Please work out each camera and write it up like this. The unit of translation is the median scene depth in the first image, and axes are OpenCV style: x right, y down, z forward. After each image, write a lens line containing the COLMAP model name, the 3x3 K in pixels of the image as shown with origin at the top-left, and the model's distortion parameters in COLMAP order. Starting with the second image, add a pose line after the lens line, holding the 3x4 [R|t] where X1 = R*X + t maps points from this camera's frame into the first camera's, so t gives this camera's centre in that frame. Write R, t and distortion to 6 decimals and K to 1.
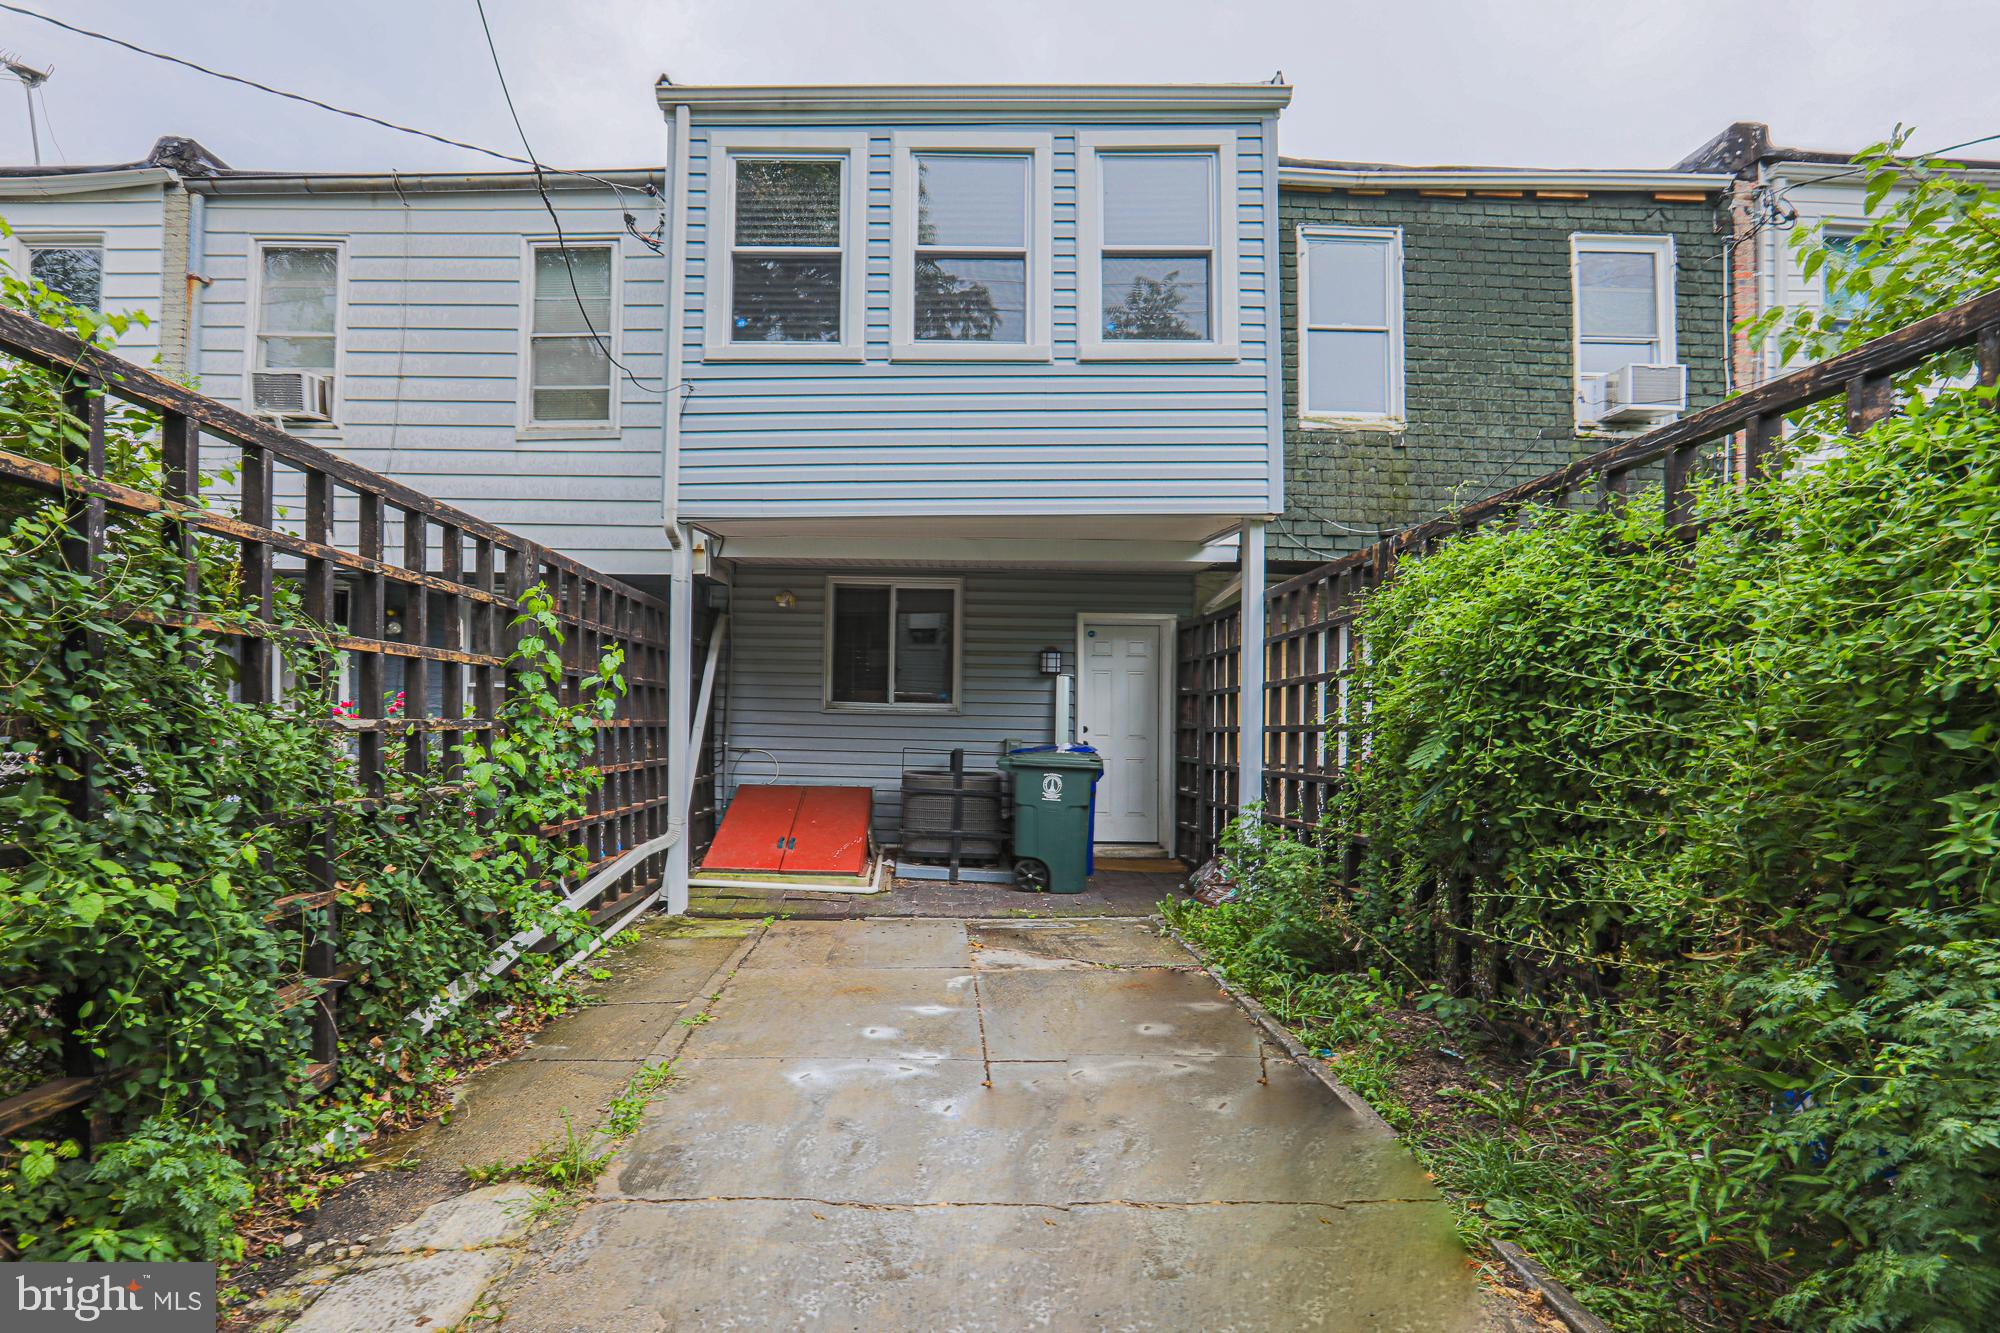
lens RADIAL K [[993.7, 0, 899.7], [0, 993.7, 714.9], [0, 0, 1]] dist [-0.037679, 0.015763]
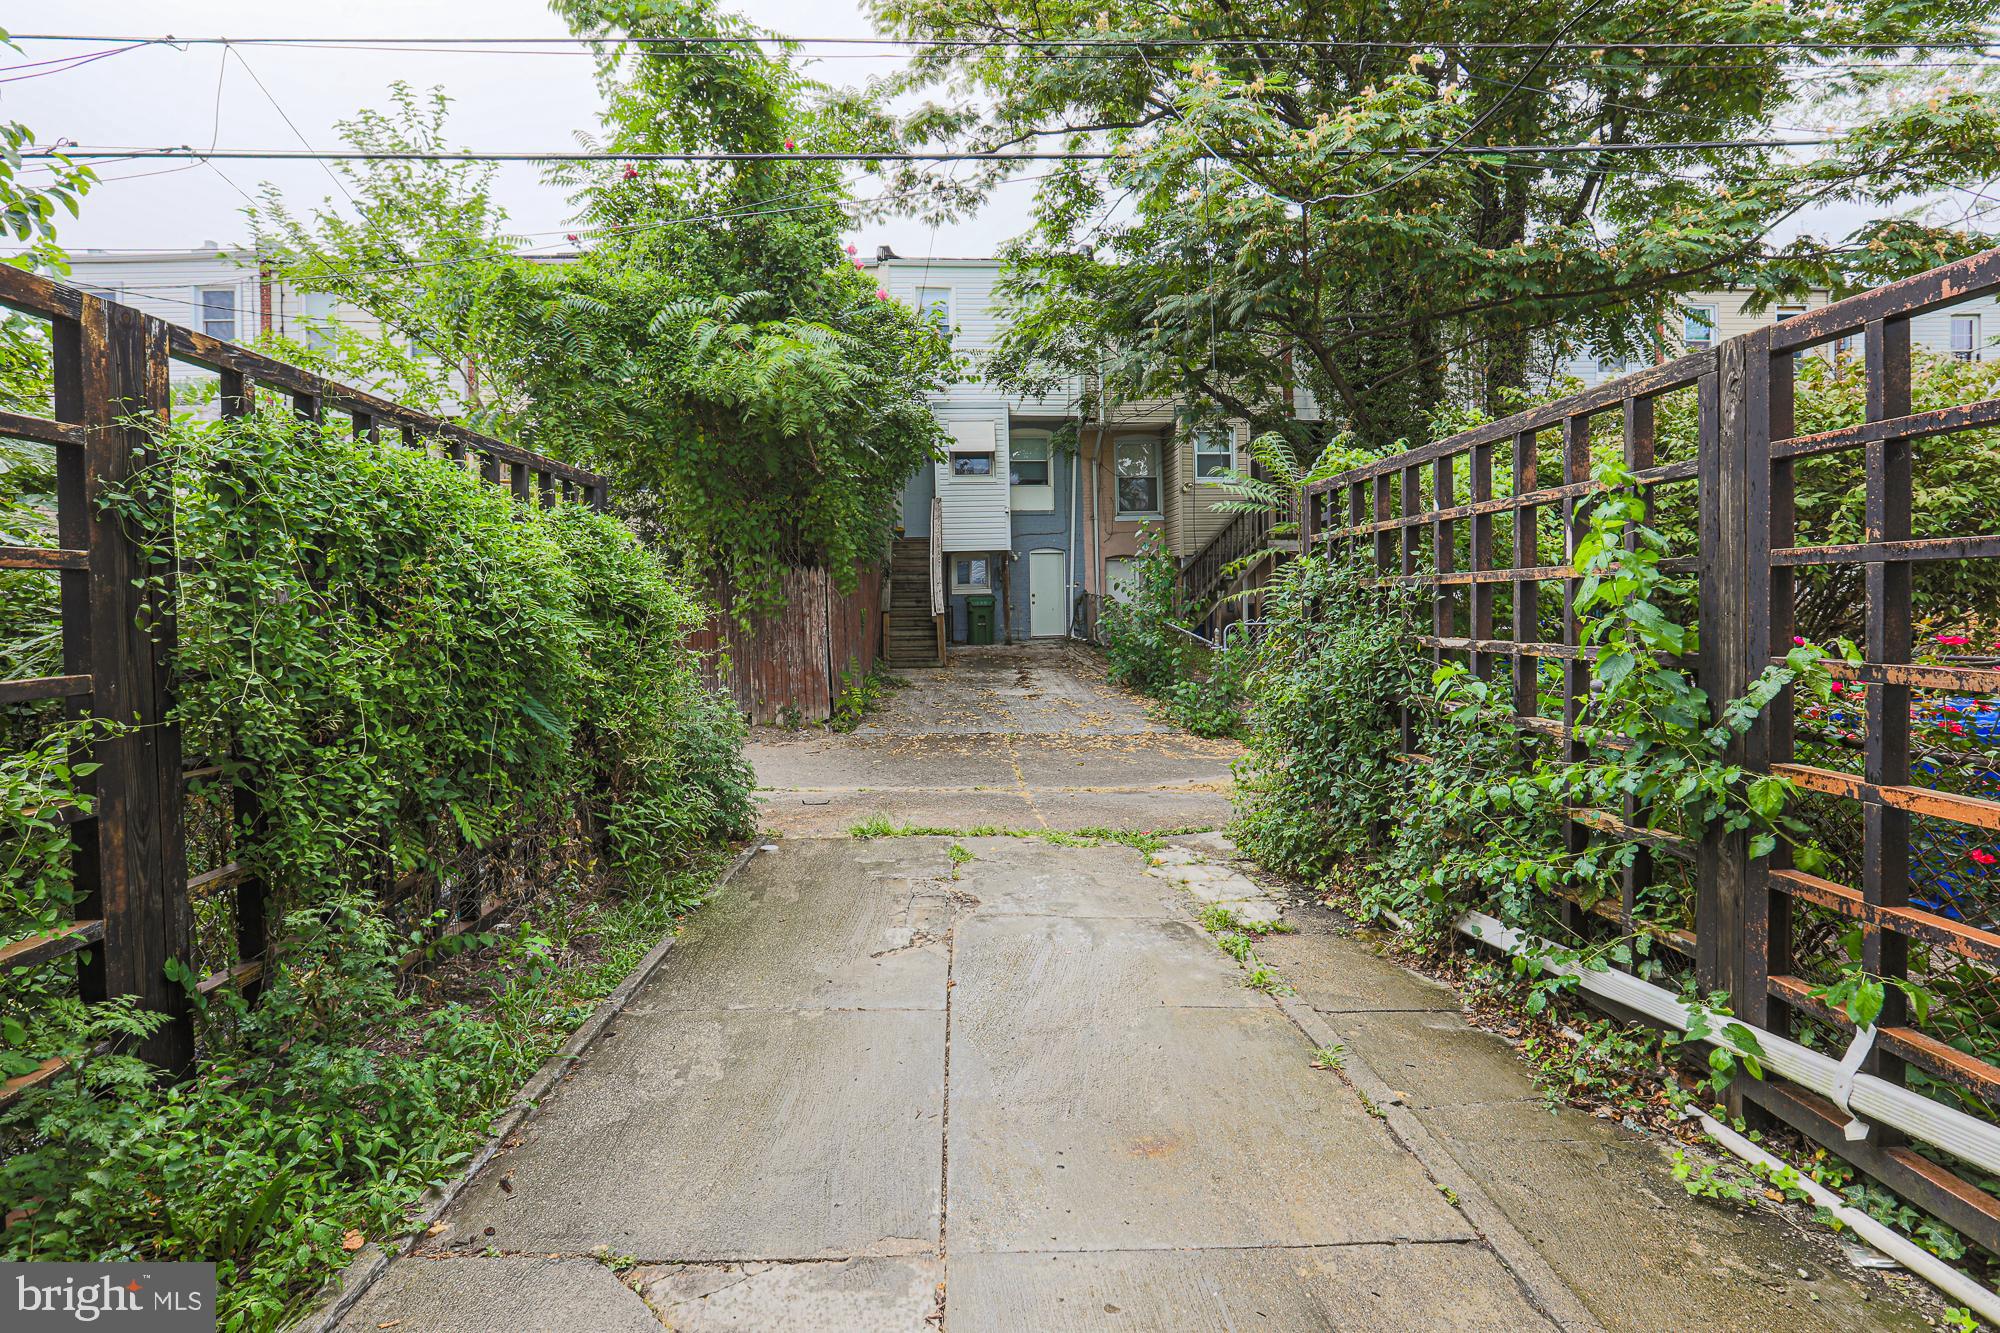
lens RADIAL K [[920.0, 0, 1009.1], [0, 920.0, 666.8], [0, 0, 1]] dist [-0.044371, 0.019738]
pose [[-0.995381, 0.010663, -0.095412, 0.056803], [0.005329, 0.998417, 0.055992, -0.012126], [0.095858, 0.055225, -0.993862, 0.949003]]
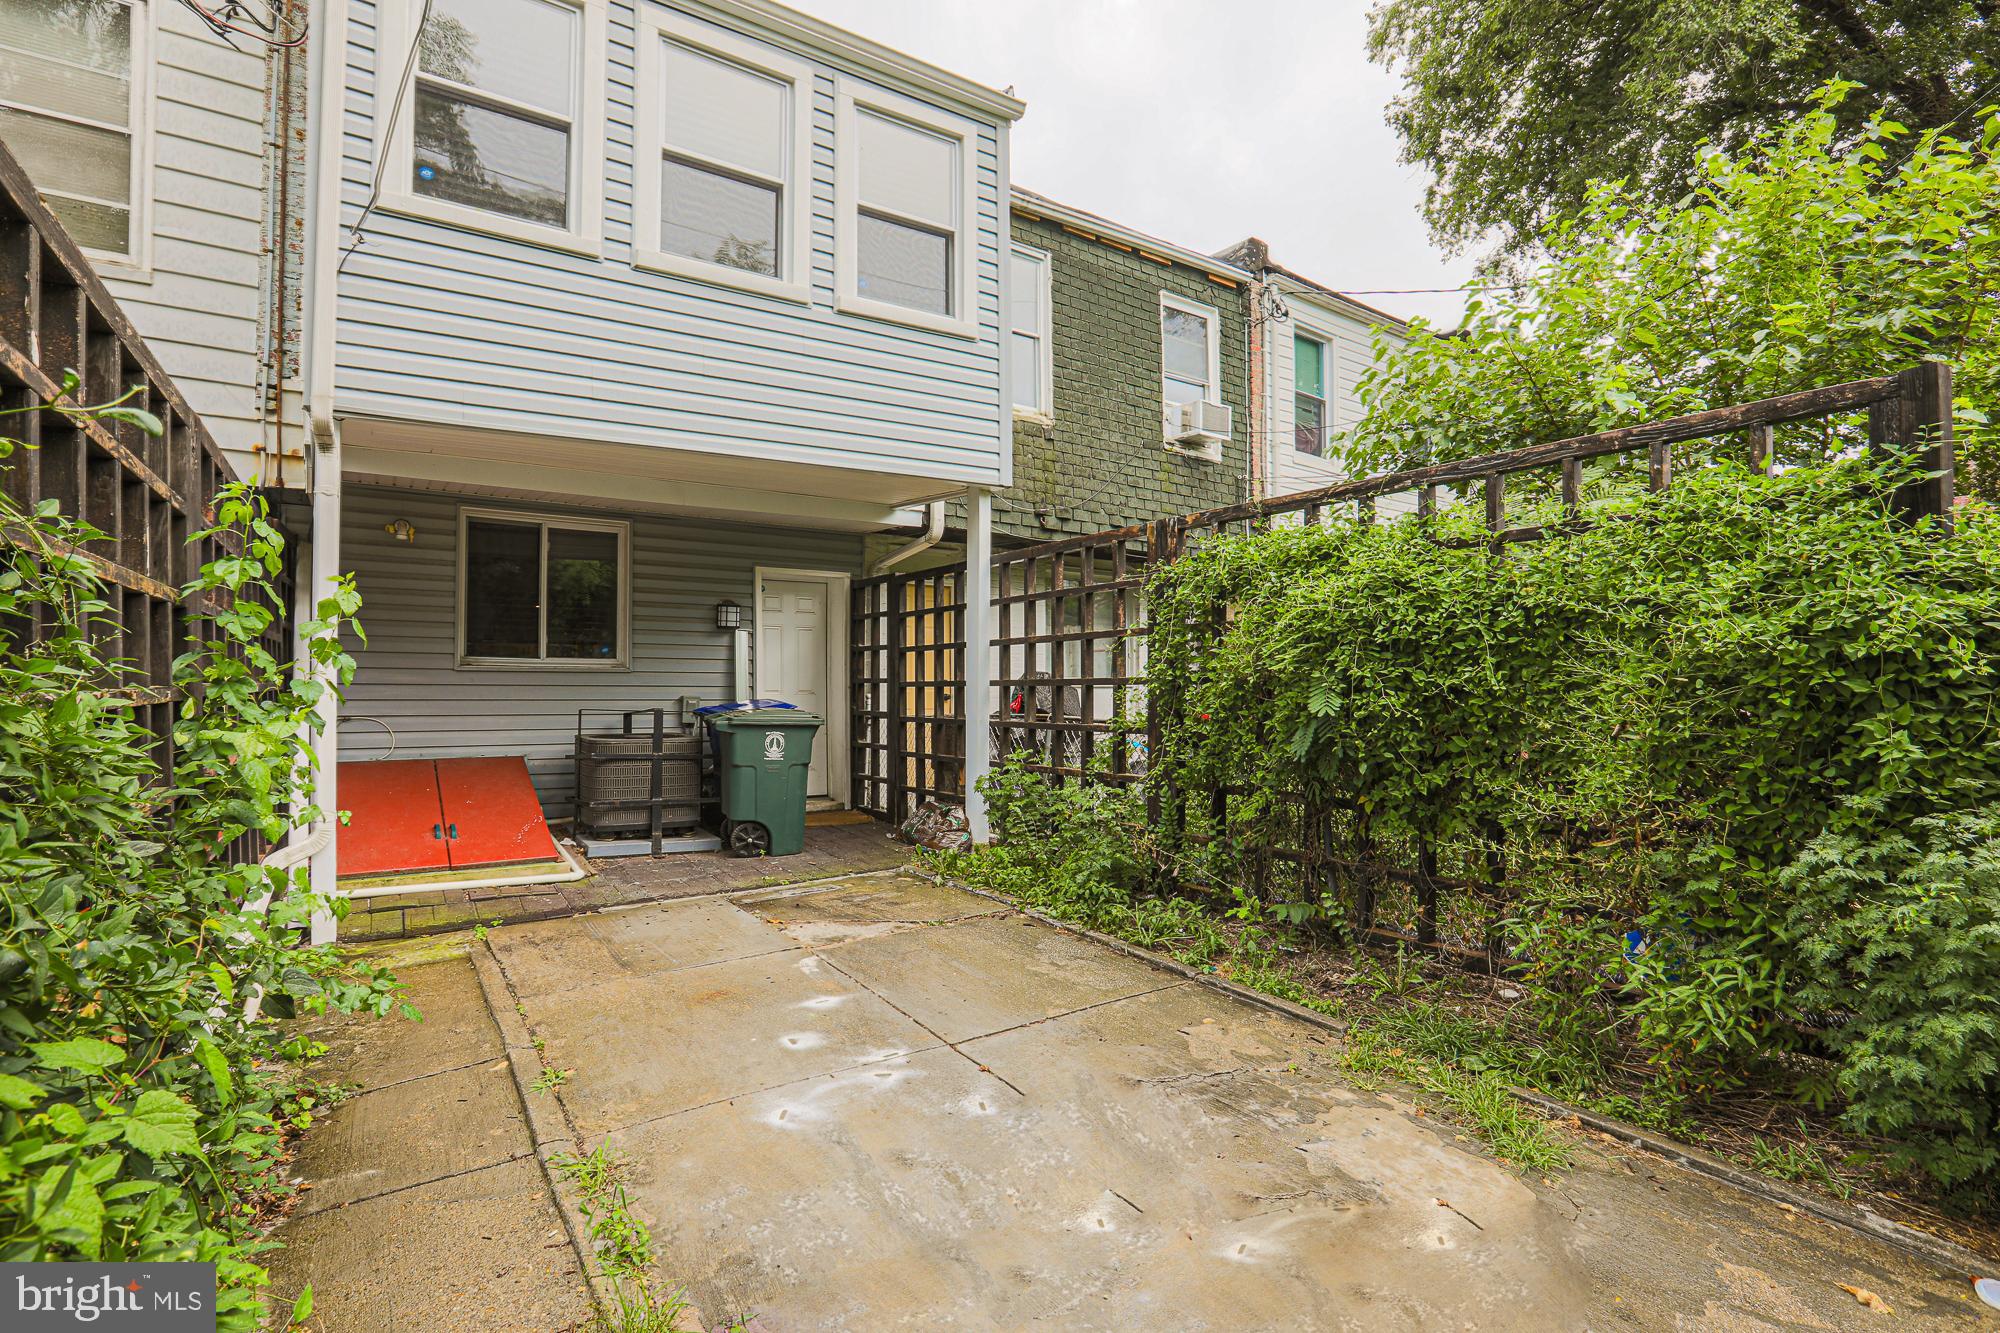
lens RADIAL K [[939.4, 0, 991.6], [0, 939.4, 673.5], [0, 0, 1]] dist [-0.054183, 0.020567]
pose [[0.818324, -0.007714, 0.574705, -0.194612], [0.005108, 0.999968, 0.006149, -0.002055], [-0.574734, -0.002096, 0.818338, 0.134707]]
